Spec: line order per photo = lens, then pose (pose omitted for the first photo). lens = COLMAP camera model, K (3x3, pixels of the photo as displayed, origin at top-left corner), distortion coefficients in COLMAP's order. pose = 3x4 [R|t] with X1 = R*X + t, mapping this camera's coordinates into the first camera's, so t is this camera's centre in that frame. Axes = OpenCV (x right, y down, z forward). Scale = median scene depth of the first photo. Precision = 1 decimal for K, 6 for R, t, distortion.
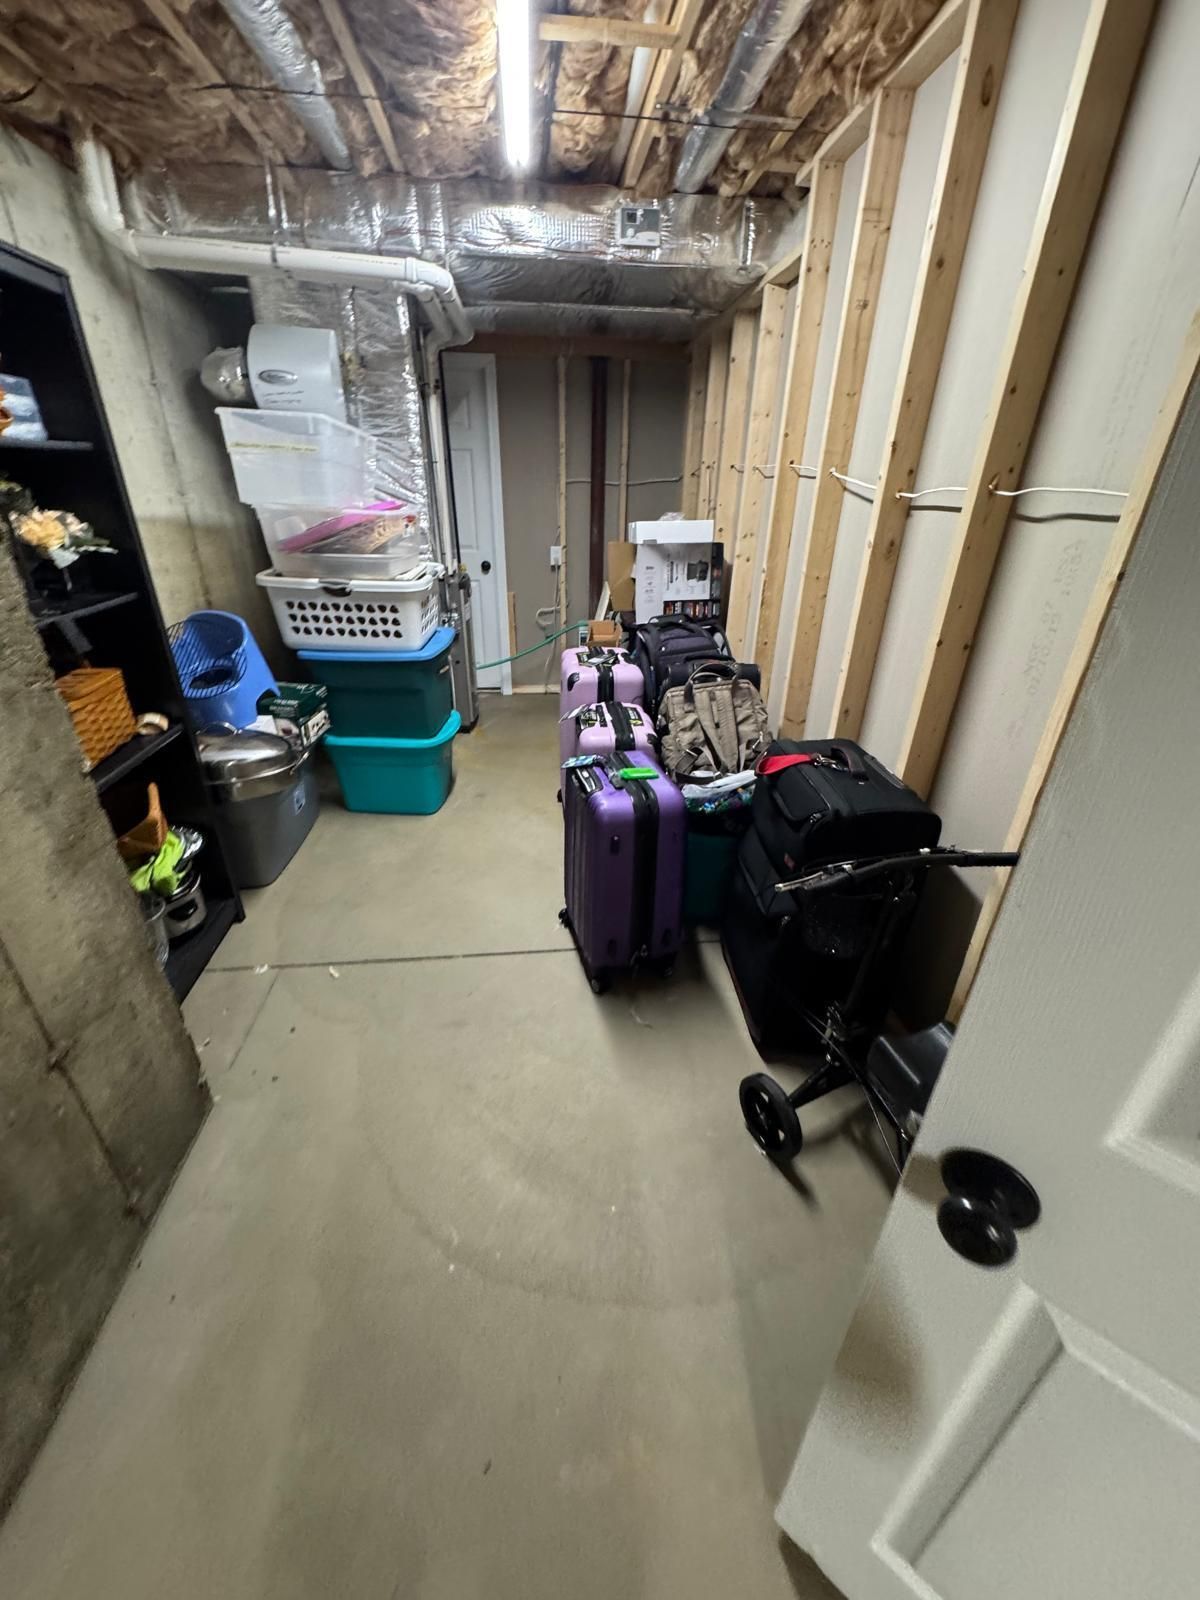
lens RADIAL K [[633.5, 0, 600.4], [0, 633.5, 794.1], [0, 0, 1]] dist [-0.001644, 0.000347]
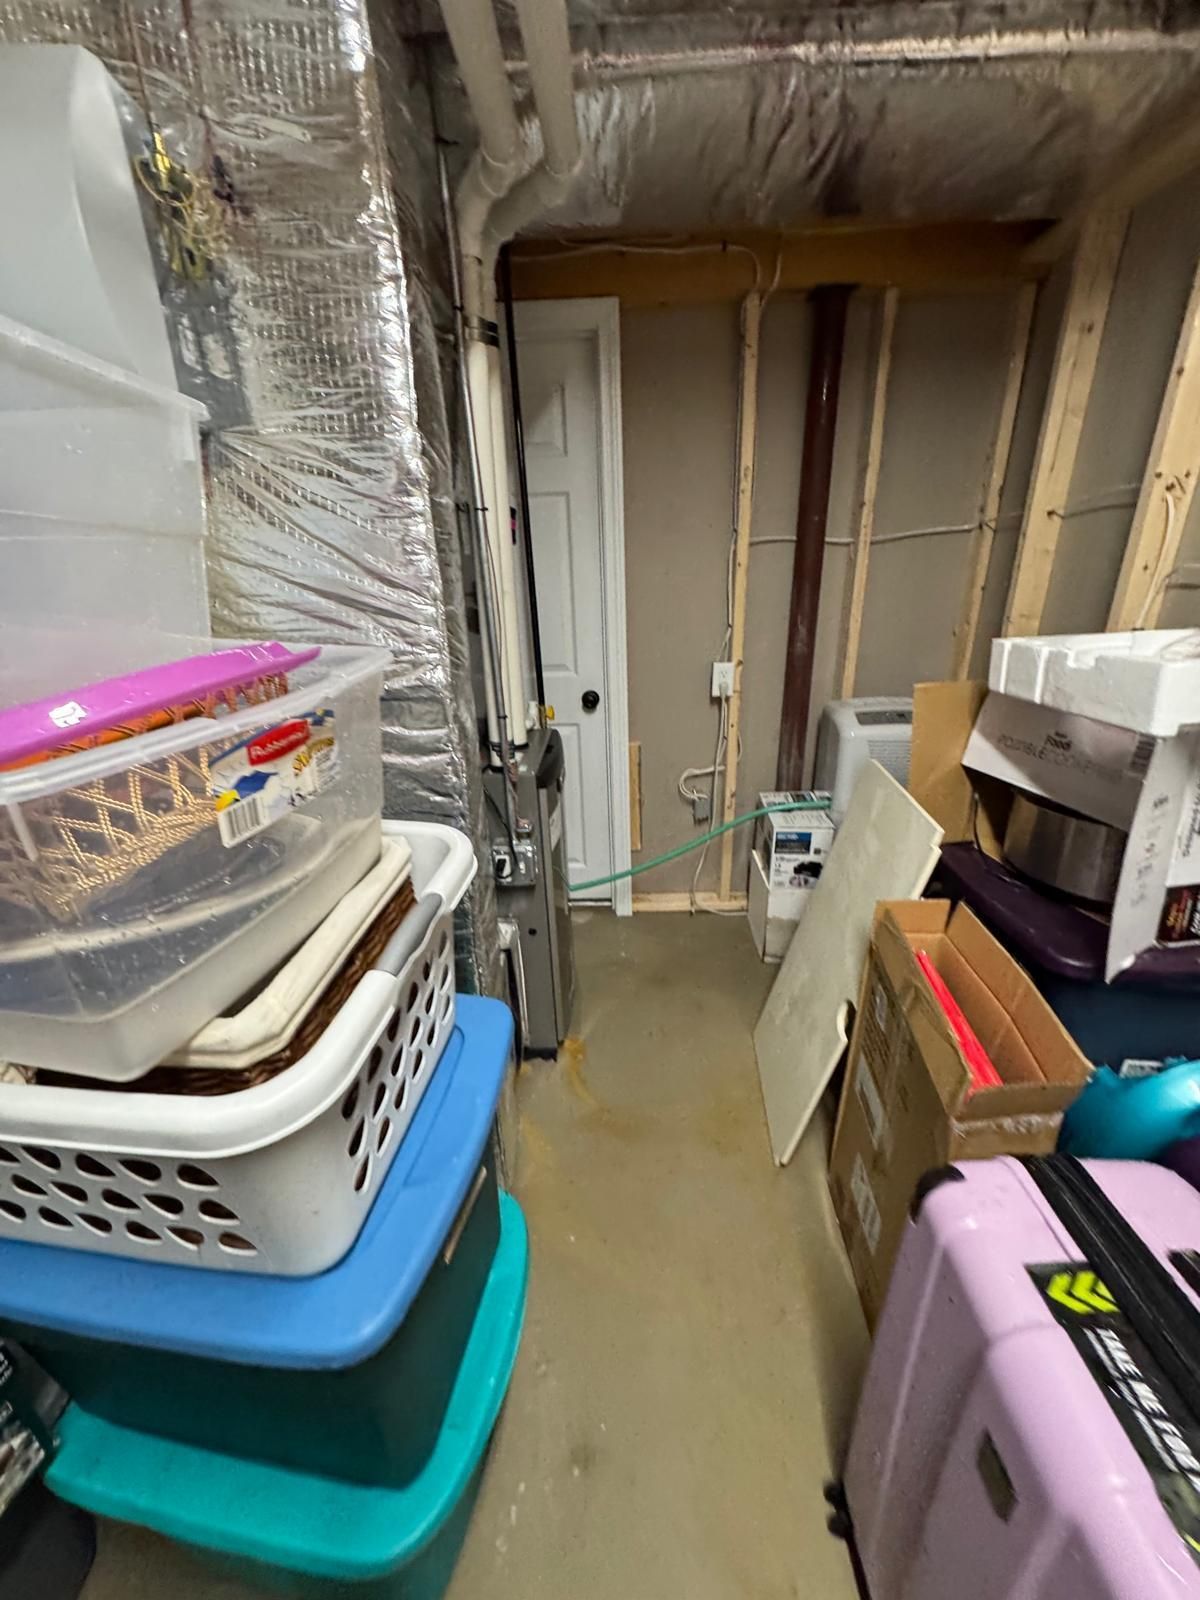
lens RADIAL K [[636.4, 0, 606.7], [0, 636.4, 795.0], [0, 0, 1]] dist [0.000541, -0.000232]
pose [[0.992286, -0.000730, -0.123965, -0.172344], [-0.009865, 0.996346, -0.084837, -0.403184], [0.123574, 0.085405, 0.988653, 0.814958]]
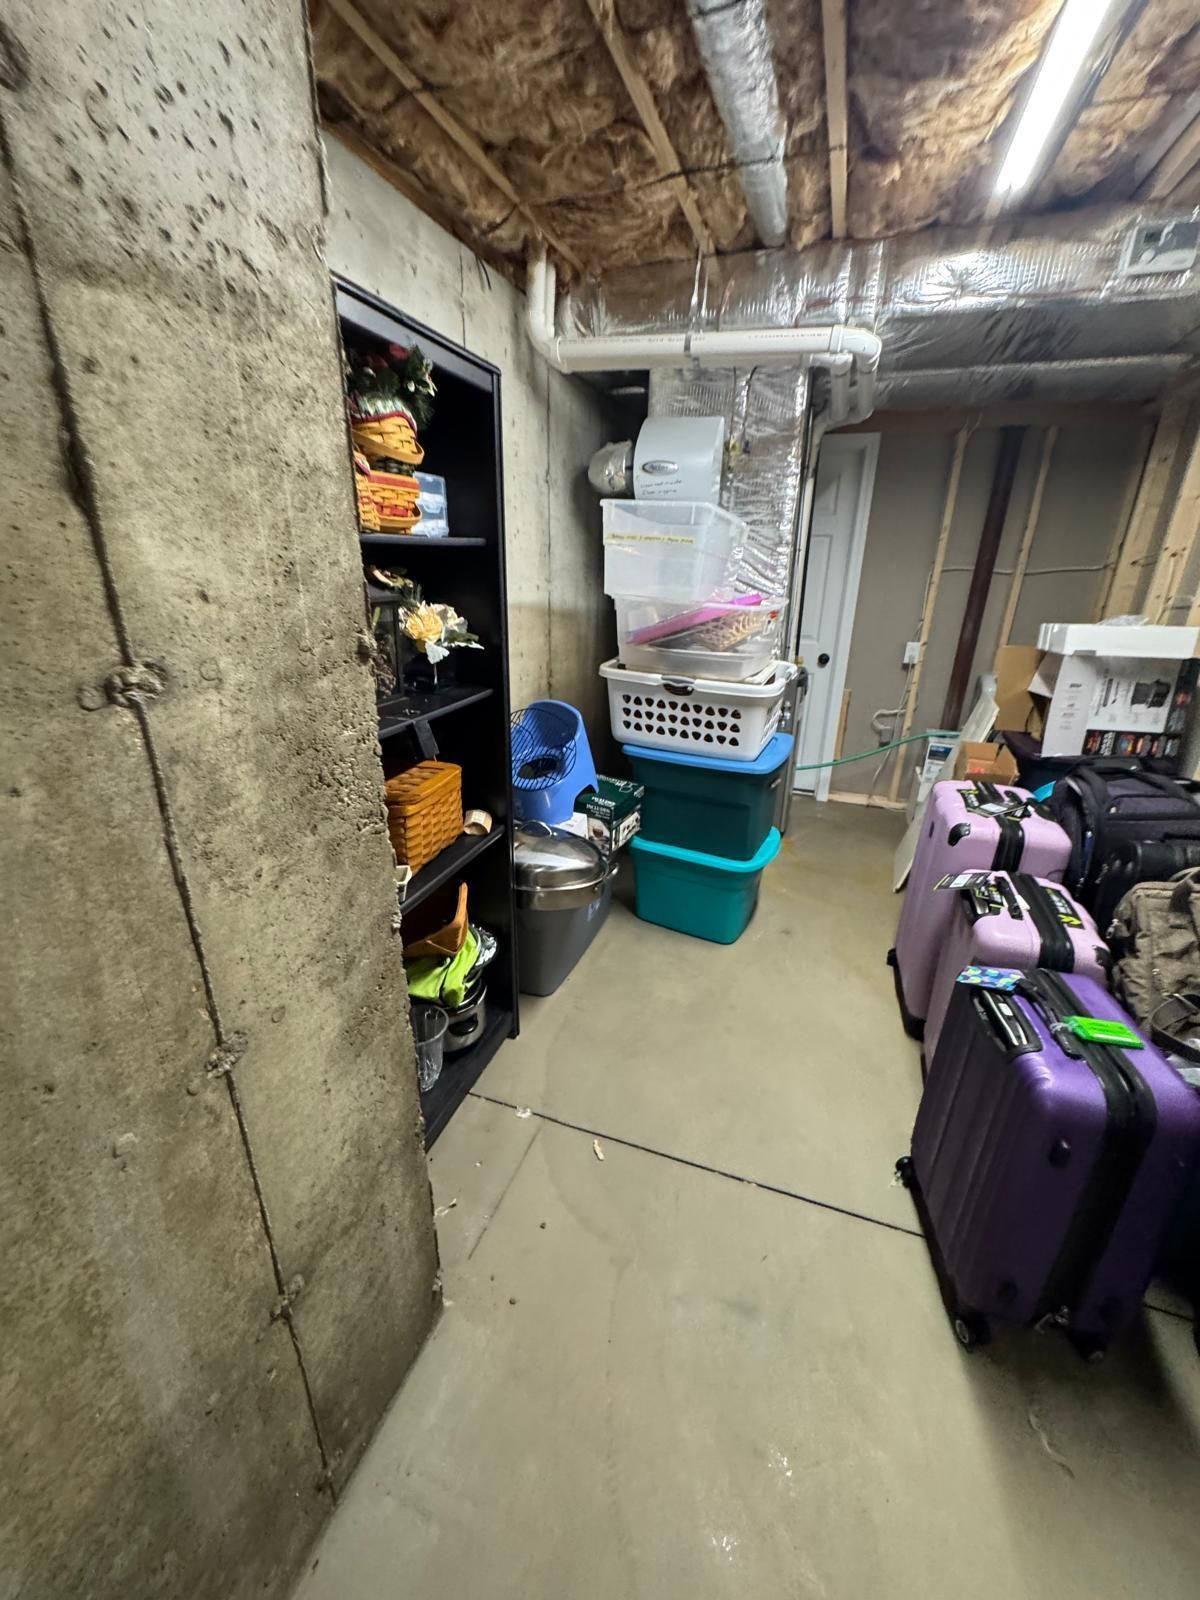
lens RADIAL K [[636.4, 0, 606.7], [0, 636.4, 795.0], [0, 0, 1]] dist [0.000541, -0.000232]
pose [[0.905143, 0.150119, -0.397719, -0.124854], [-0.191783, 0.979156, -0.066884, -0.092675], [0.379388, 0.136815, 0.915066, 0.153944]]
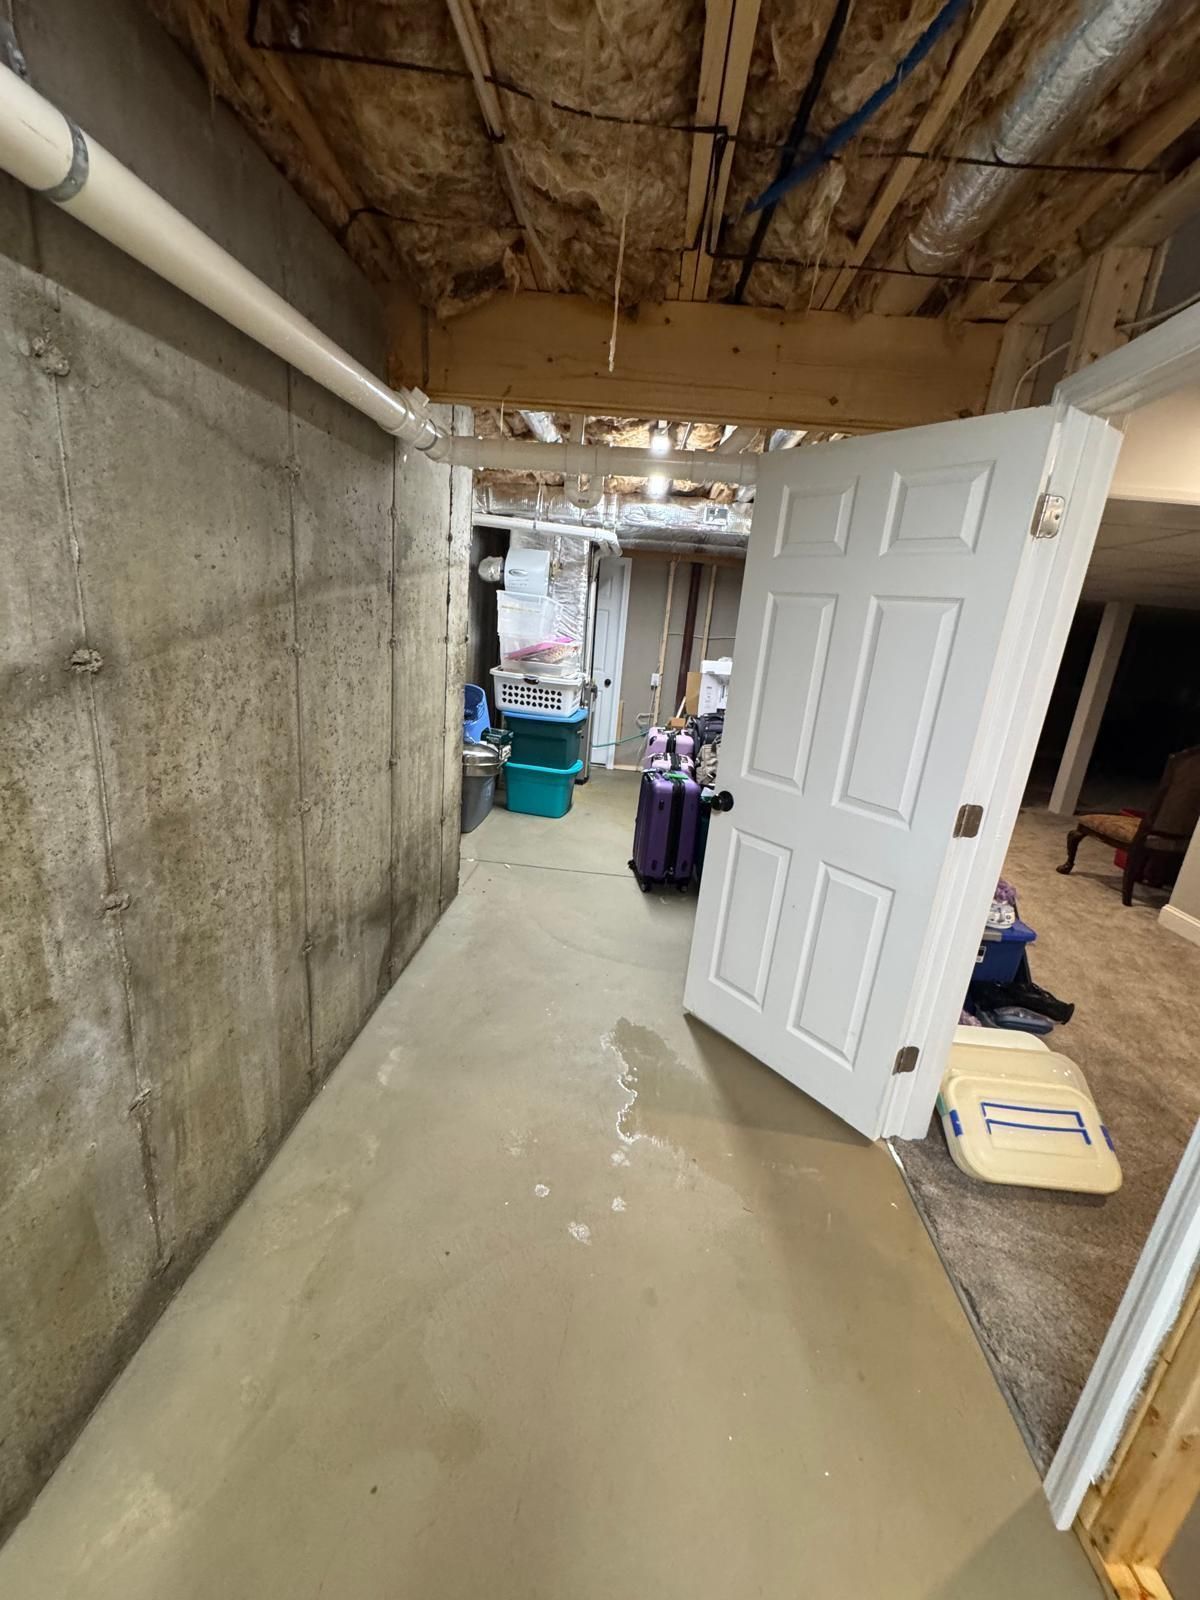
lens RADIAL K [[638.1, 0, 600.7], [0, 638.1, 795.4], [0, 0, 1]] dist [-0.000793, 0.000211]
pose [[0.983172, 0.112480, -0.143949, 0.084947], [-0.139087, 0.971756, -0.190642, 0.323910], [0.118440, 0.207455, 0.971048, -0.699532]]
